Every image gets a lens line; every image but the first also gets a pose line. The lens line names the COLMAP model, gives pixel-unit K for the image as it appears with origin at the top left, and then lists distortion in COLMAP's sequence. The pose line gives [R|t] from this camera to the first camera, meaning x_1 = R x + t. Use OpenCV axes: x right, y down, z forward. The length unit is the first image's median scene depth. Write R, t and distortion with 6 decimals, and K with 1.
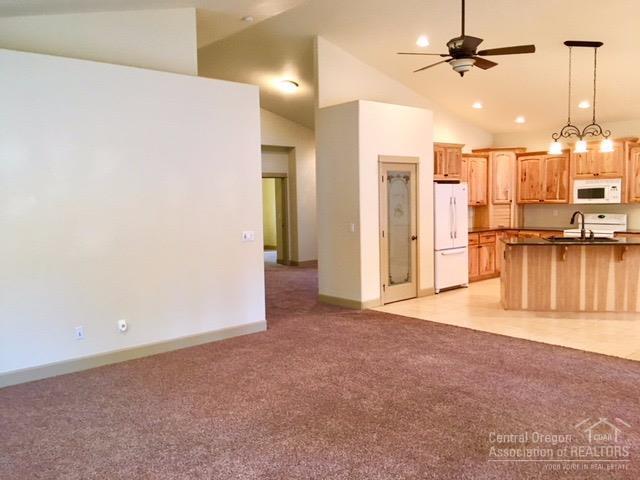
lens RADIAL K [[544.8, 0, 319.7], [0, 544.8, 238.7], [0, 0, 1]] dist [0.060079, -0.056428]
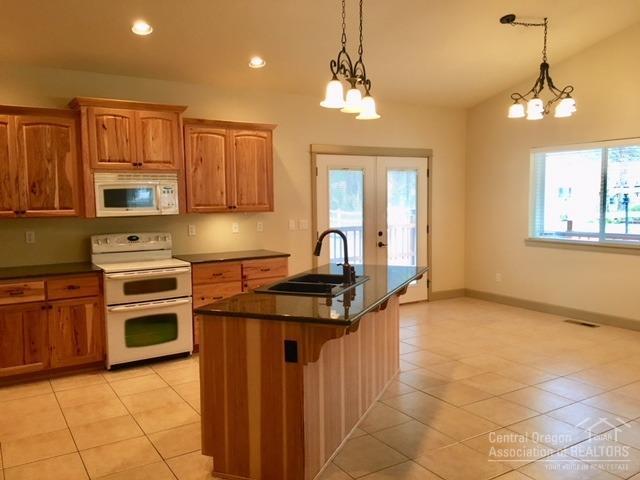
lens RADIAL K [[544.8, 0, 322.7], [0, 544.8, 240.4], [0, 0, 1]] dist [0.060079, -0.056428]
pose [[0.157730, -0.061716, 0.985552, -0.021681], [0.082673, 0.995366, 0.049100, -0.049770], [-0.984016, 0.073734, 0.162101, 0.711099]]
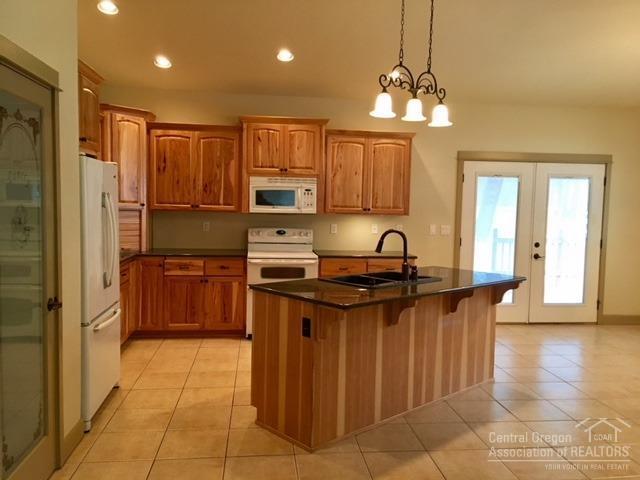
lens RADIAL K [[544.8, 0, 318.4], [0, 544.8, 240.0], [0, 0, 1]] dist [0.060079, -0.056428]
pose [[0.571157, -0.022157, 0.820541, -0.014624], [0.027386, 0.999593, 0.007929, -0.034847], [-0.820384, 0.017942, 0.571532, 0.576566]]
